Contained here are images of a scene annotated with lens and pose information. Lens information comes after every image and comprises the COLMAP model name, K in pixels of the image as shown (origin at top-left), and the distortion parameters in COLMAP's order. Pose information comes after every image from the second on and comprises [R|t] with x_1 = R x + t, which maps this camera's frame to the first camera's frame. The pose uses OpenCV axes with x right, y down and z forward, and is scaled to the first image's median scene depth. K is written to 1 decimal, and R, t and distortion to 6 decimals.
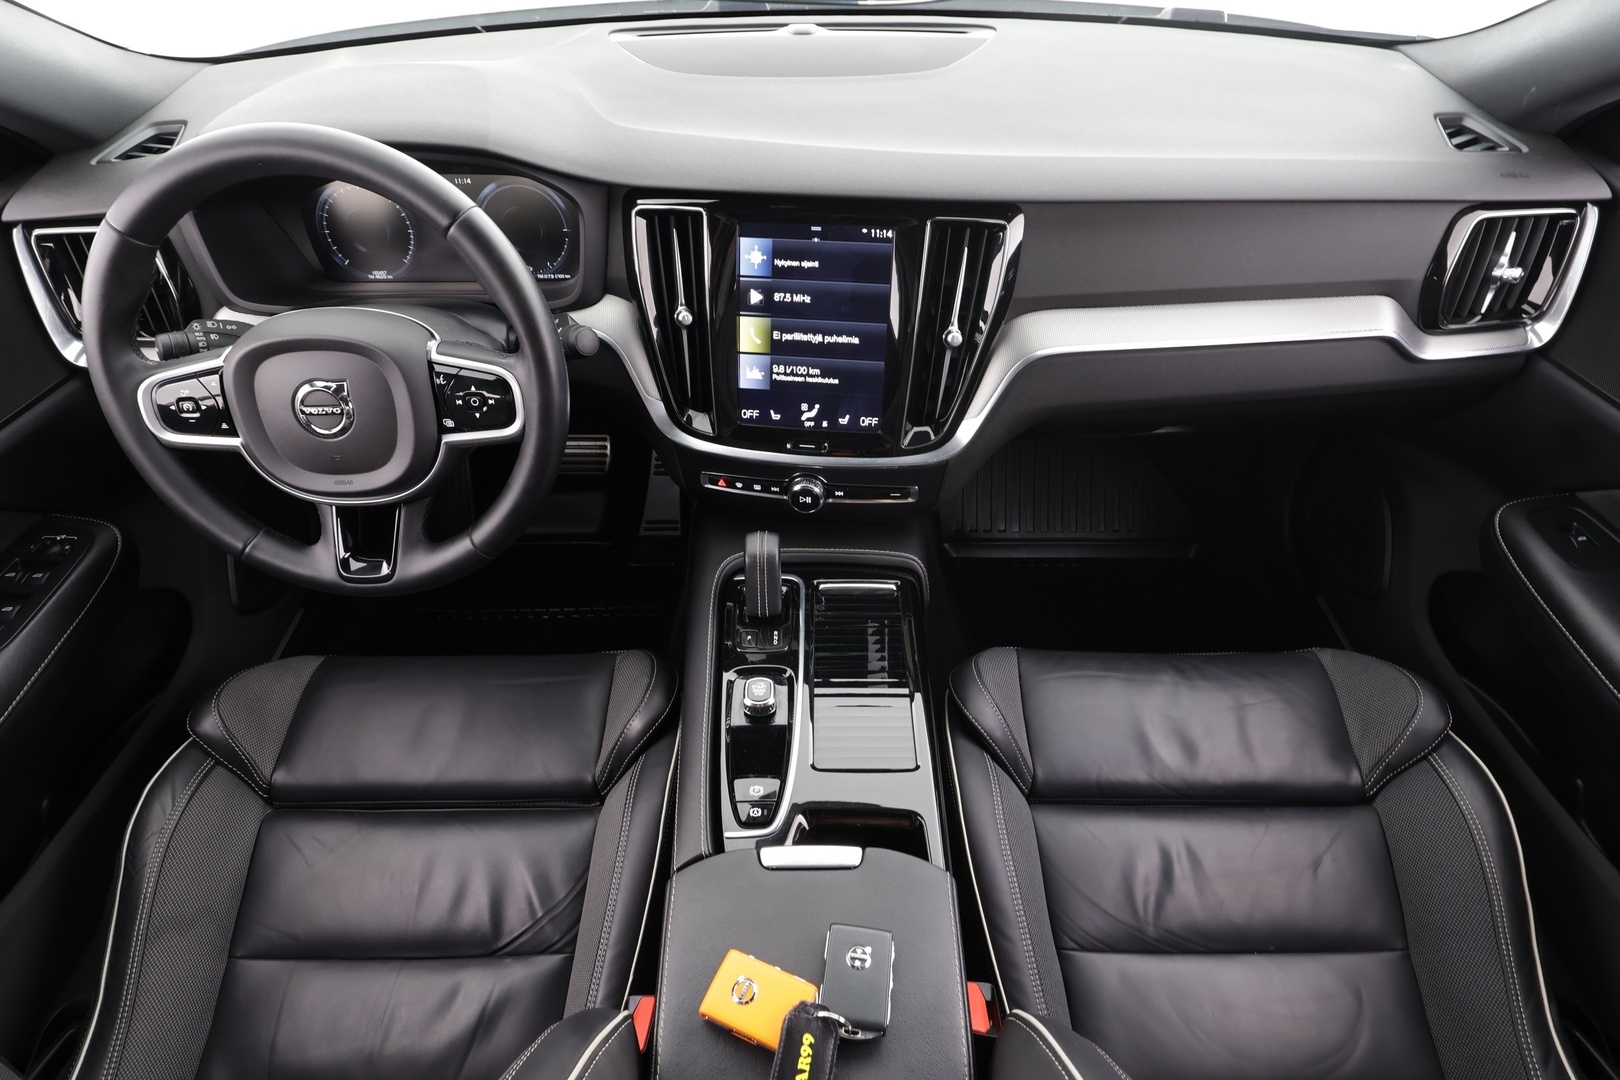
lens RADIAL K [[897.6, 0, 815.4], [0, 897.6, 540.0], [0, 0, 1]] dist [-0.002724, -0.000203]
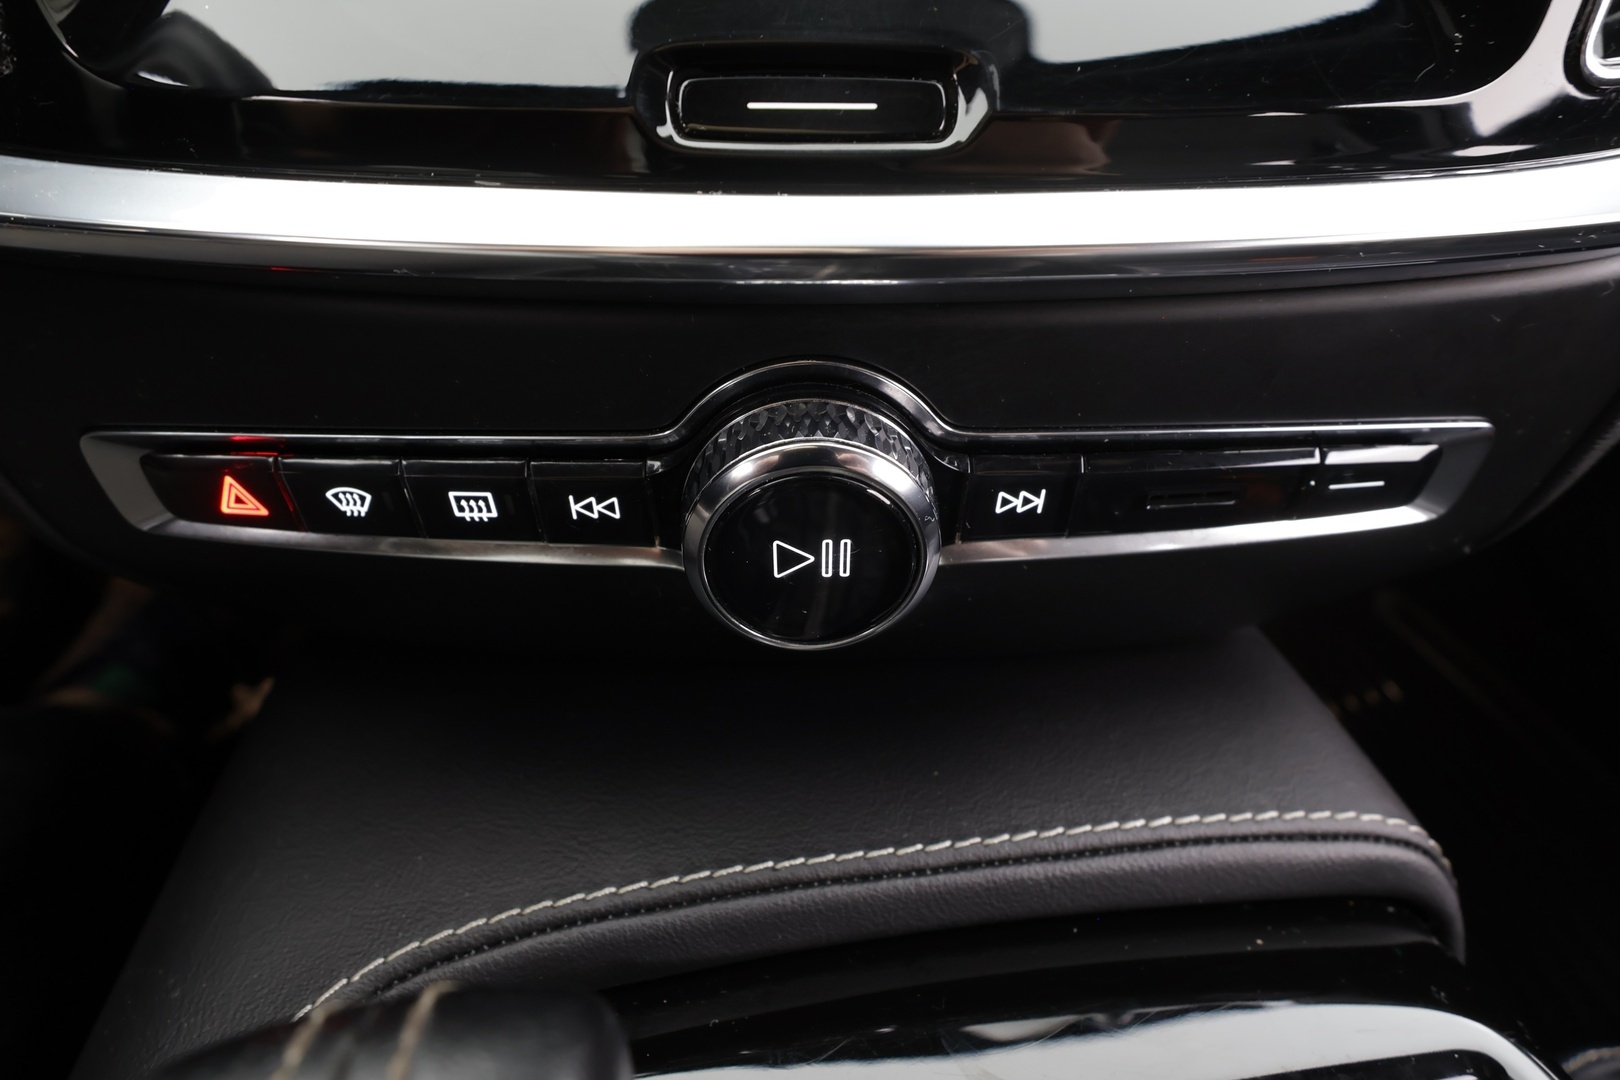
lens RADIAL K [[751.7, 0, 805.1], [0, 751.7, 541.0], [0, 0, 1]] dist [0.000452, 0.000024]
pose [[0.987812, -0.077161, 0.135182, -0.028627], [0.090344, 0.991440, -0.094259, -0.037795], [-0.126752, 0.105323, 0.986327, 0.913497]]
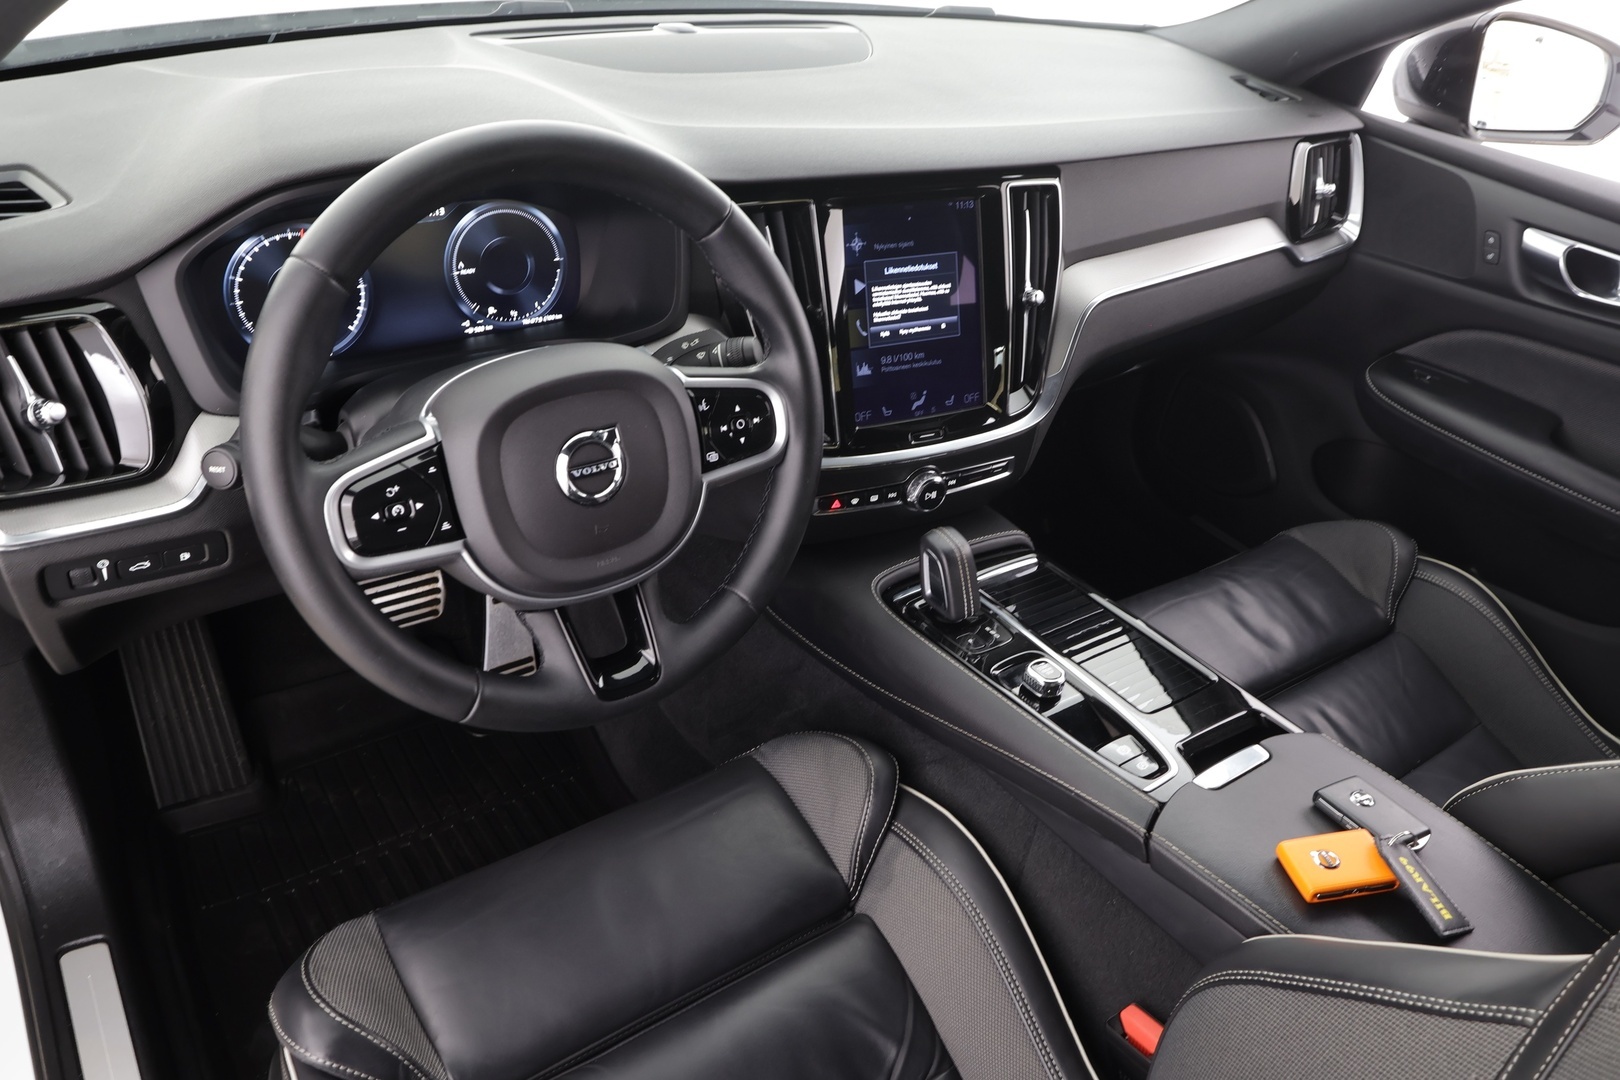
lens RADIAL K [[1223.4, 0, 809.0], [0, 1223.4, 539.2], [0, 0, 1]] dist [-0.002385, -0.003056]
pose [[0.806099, -0.242605, 0.539765, -0.821578], [0.321281, 0.945392, -0.054889, 0.026715], [-0.496973, 0.217662, 0.840024, 0.023579]]
